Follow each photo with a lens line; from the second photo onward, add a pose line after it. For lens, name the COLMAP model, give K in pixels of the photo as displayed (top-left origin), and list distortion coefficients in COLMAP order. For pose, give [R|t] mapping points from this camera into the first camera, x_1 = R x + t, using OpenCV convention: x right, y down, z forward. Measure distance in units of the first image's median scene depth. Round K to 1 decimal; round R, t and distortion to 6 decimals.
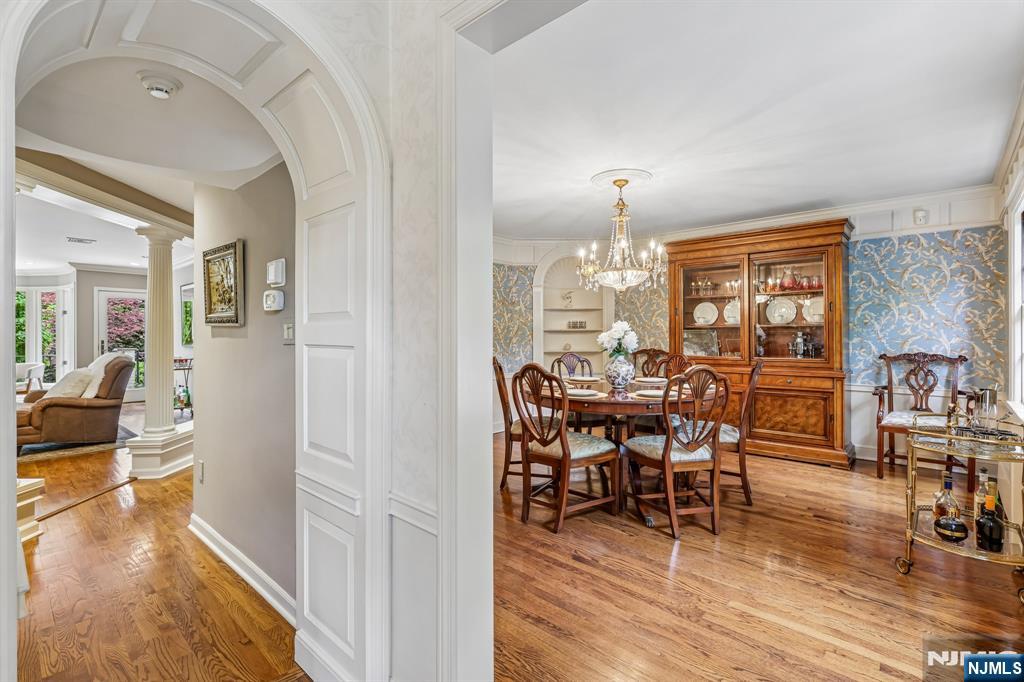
lens RADIAL K [[477.4, 0, 518.5], [0, 477.4, 329.4], [0, 0, 1]] dist [-0.001340, -0.000357]
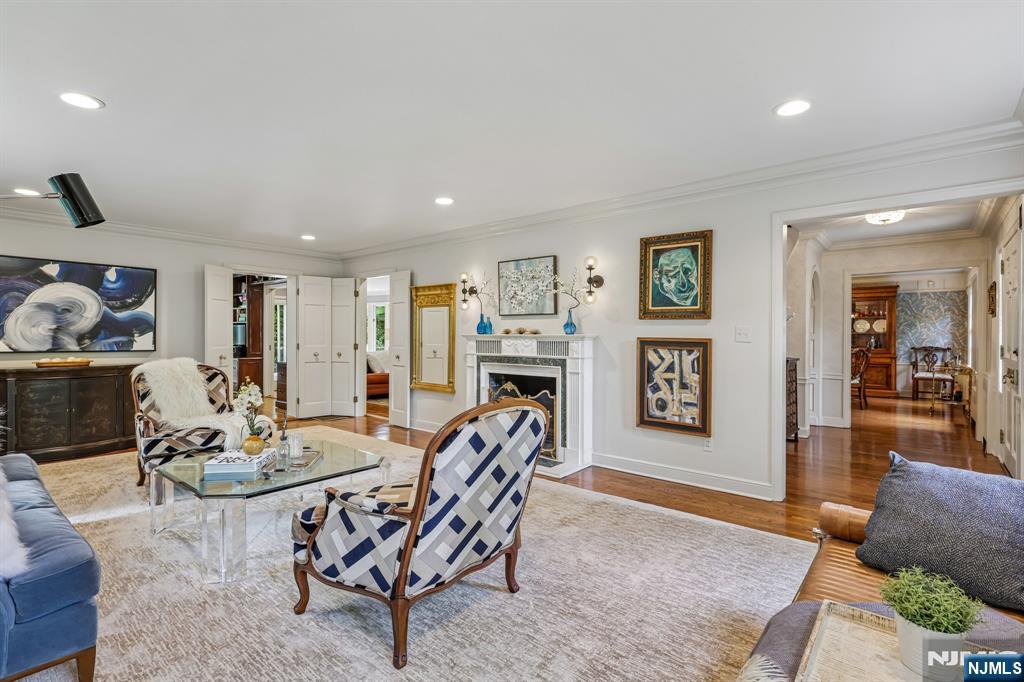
lens RADIAL K [[491.5, 0, 512.4], [0, 491.5, 334.3], [0, 0, 1]] dist [-0.001136, -0.000847]
pose [[0.999573, 0.005042, 0.028790, -1.135193], [-0.005239, 0.999963, 0.006760, -0.011439], [-0.028755, -0.006908, 0.999563, -1.192926]]
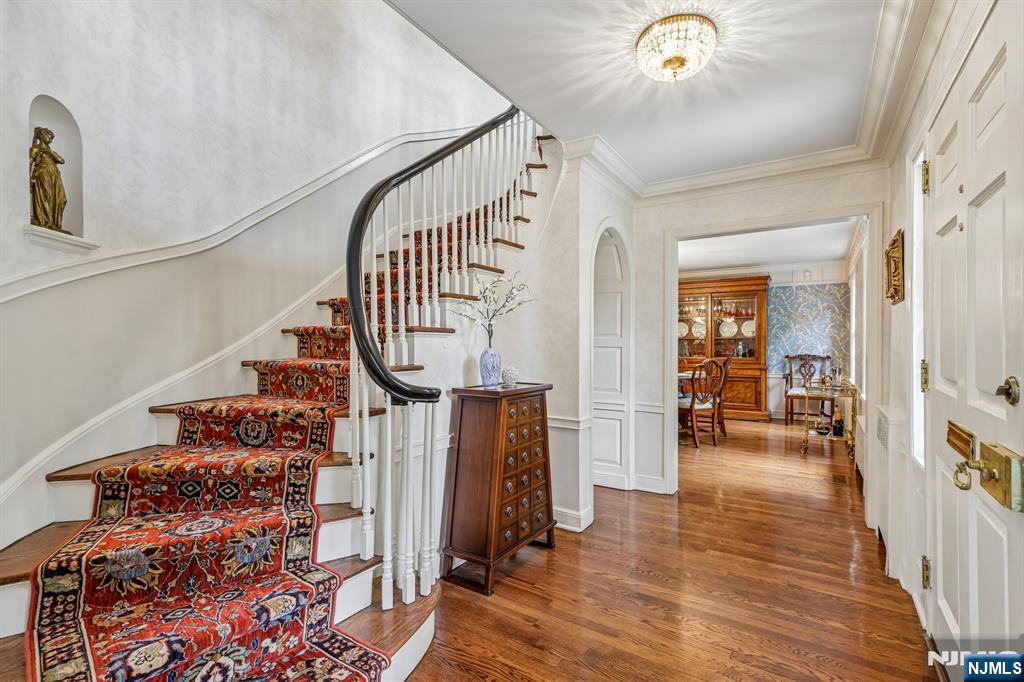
lens RADIAL K [[483.8, 0, 508.0], [0, 483.8, 338.5], [0, 0, 1]] dist [0.001720, 0.000314]
pose [[0.986622, 0.004458, 0.162961, -0.502350], [-0.004807, 0.999987, 0.001748, -0.005680], [-0.162951, -0.002508, 0.986631, -0.544039]]
